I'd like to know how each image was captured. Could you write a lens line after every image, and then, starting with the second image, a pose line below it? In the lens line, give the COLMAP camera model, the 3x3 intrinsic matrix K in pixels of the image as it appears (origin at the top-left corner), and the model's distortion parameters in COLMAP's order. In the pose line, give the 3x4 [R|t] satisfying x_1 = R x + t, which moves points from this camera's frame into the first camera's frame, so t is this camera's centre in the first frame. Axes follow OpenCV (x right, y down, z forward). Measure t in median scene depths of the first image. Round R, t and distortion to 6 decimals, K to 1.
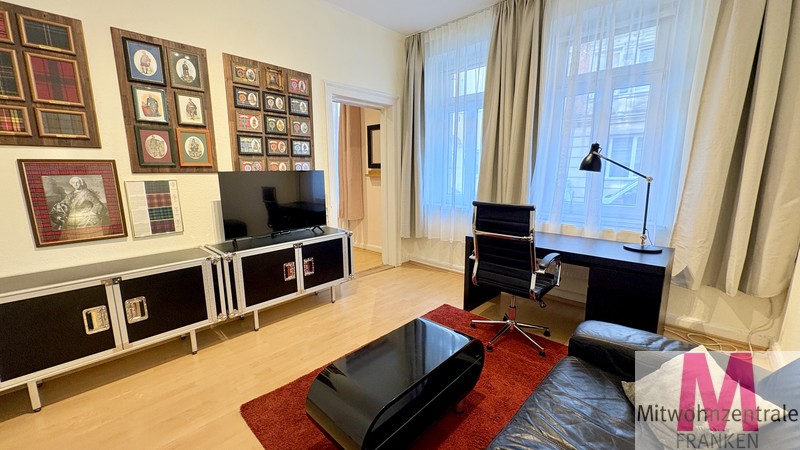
lens RADIAL K [[318.7, 0, 400.0], [0, 318.7, 225.0], [0, 0, 1]] dist [0.000838, -0.000272]
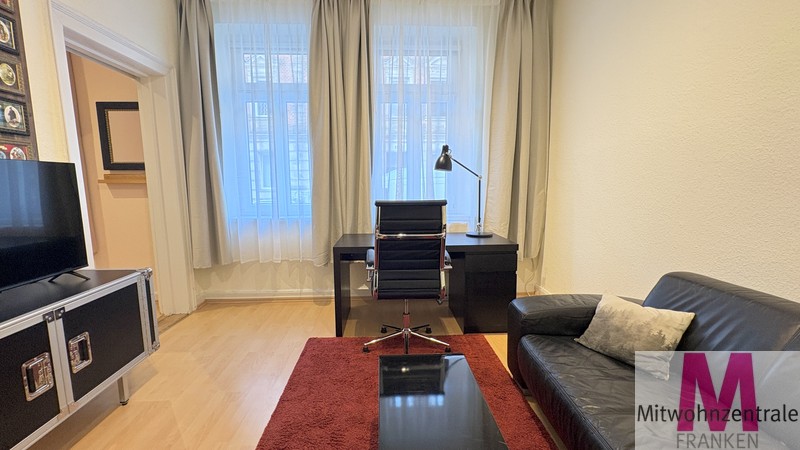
lens RADIAL K [[328.2, 0, 400.0], [0, 328.2, 225.0], [0, 0, 1]] dist [-0.002956, -0.000443]
pose [[0.702922, -0.091904, 0.705304, -0.256133], [0.125040, 0.992141, 0.004662, -0.005369], [-0.700190, 0.084914, 0.708889, 0.254014]]
